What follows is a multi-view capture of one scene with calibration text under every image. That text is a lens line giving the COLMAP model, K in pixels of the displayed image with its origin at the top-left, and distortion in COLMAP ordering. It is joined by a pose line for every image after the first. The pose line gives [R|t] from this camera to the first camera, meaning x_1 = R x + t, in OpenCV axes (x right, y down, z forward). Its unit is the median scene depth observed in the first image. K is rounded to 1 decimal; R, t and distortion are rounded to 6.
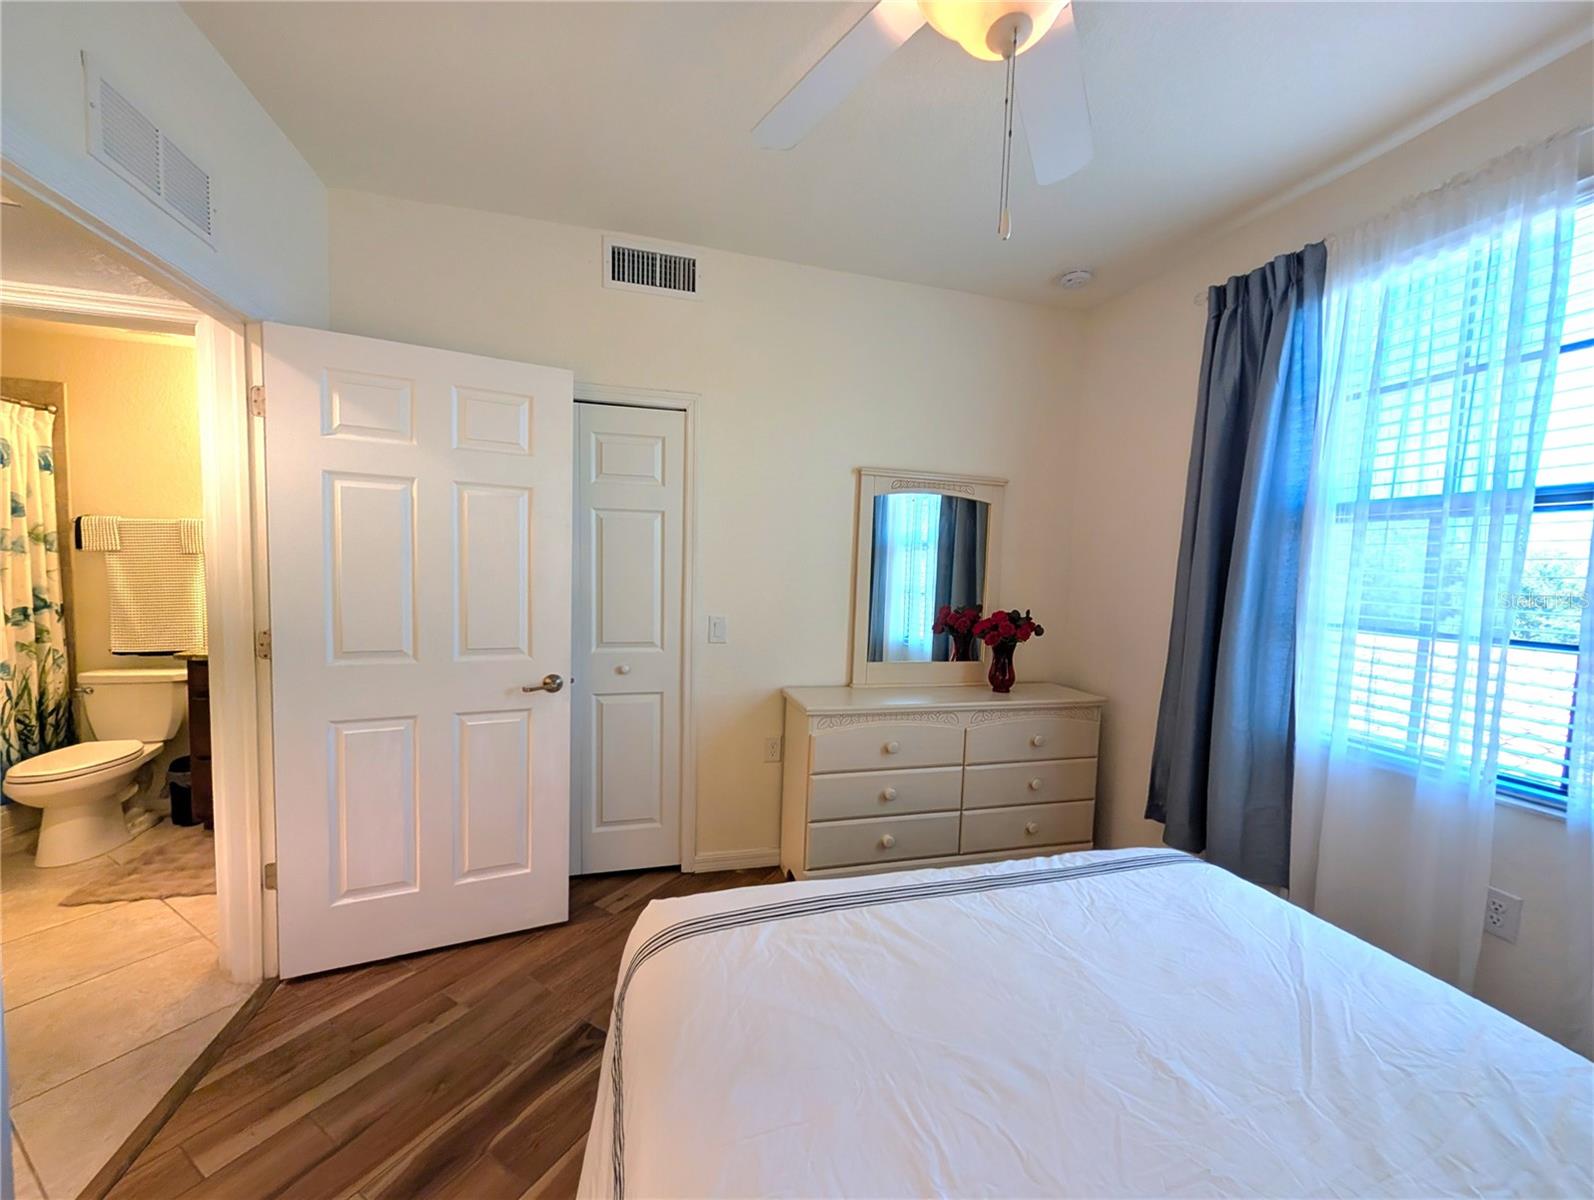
lens RADIAL K [[607.2, 0, 793.6], [0, 607.2, 609.5], [0, 0, 1]] dist [0.001384, -0.000213]
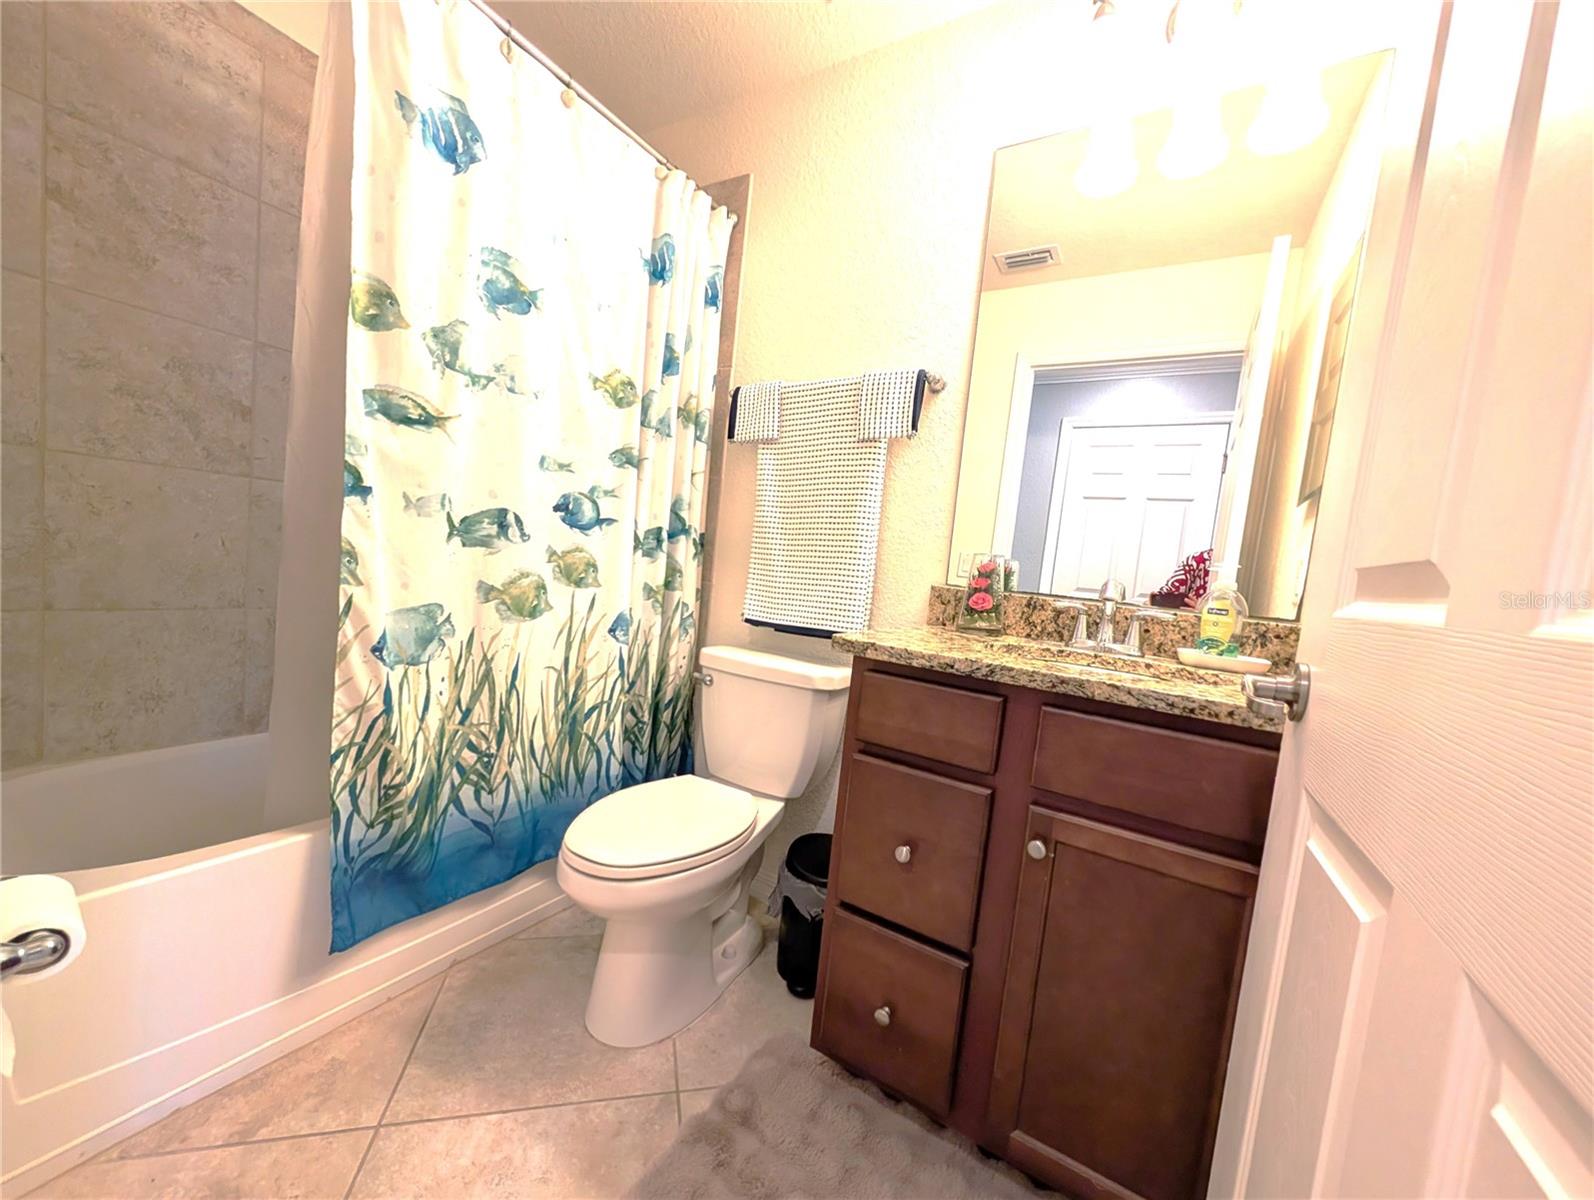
lens RADIAL K [[607.2, 0, 793.6], [0, 607.2, 609.5], [0, 0, 1]] dist [0.001384, -0.000213]
pose [[0.688698, 0.094485, -0.718866, -0.708227], [-0.129383, 0.991574, 0.006376, 0.054335], [0.713411, 0.088618, 0.695120, 0.662152]]
